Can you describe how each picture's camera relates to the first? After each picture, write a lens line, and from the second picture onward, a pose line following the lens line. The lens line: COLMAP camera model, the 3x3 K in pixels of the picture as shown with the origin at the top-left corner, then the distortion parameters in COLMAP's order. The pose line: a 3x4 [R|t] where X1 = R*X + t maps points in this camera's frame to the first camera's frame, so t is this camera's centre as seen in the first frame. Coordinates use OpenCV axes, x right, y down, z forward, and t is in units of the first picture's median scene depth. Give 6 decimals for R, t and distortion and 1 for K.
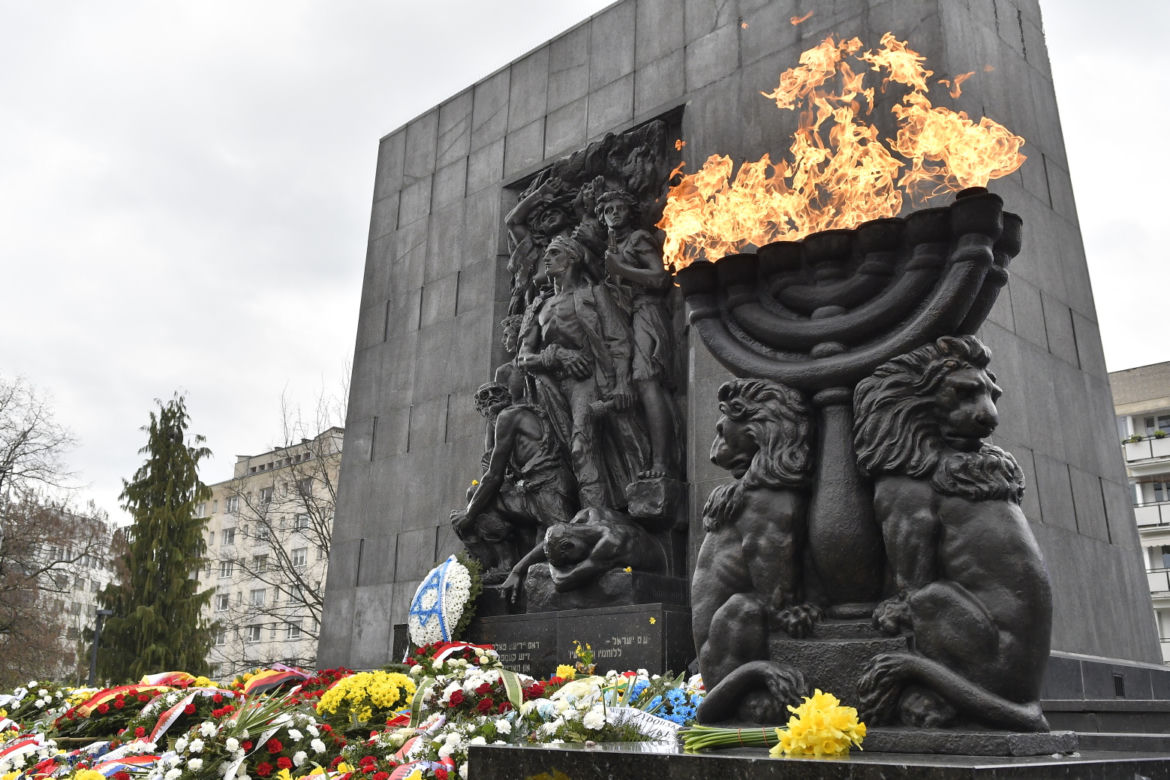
lens RADIAL K [[1197.7, 0, 585.0], [0, 1197.7, 390.0], [0, 0, 1]] dist [0.006895, 0.002588]
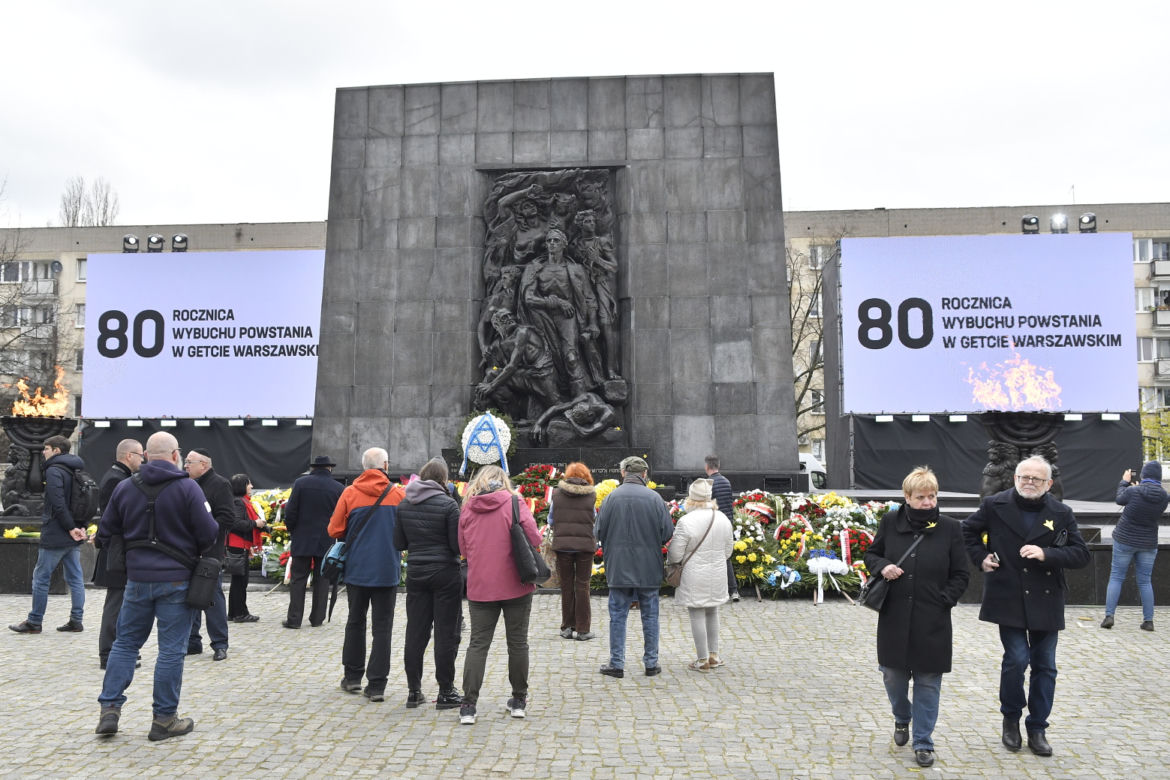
lens RADIAL K [[1197.7, 0, 585.0], [0, 1197.7, 390.0], [0, 0, 1]] dist [0.006895, 0.002588]
pose [[0.735848, 0.025721, 0.676659, -1.011950], [-0.173674, 0.973021, 0.151880, -0.152355], [-0.654496, -0.229279, 0.720462, -0.278760]]
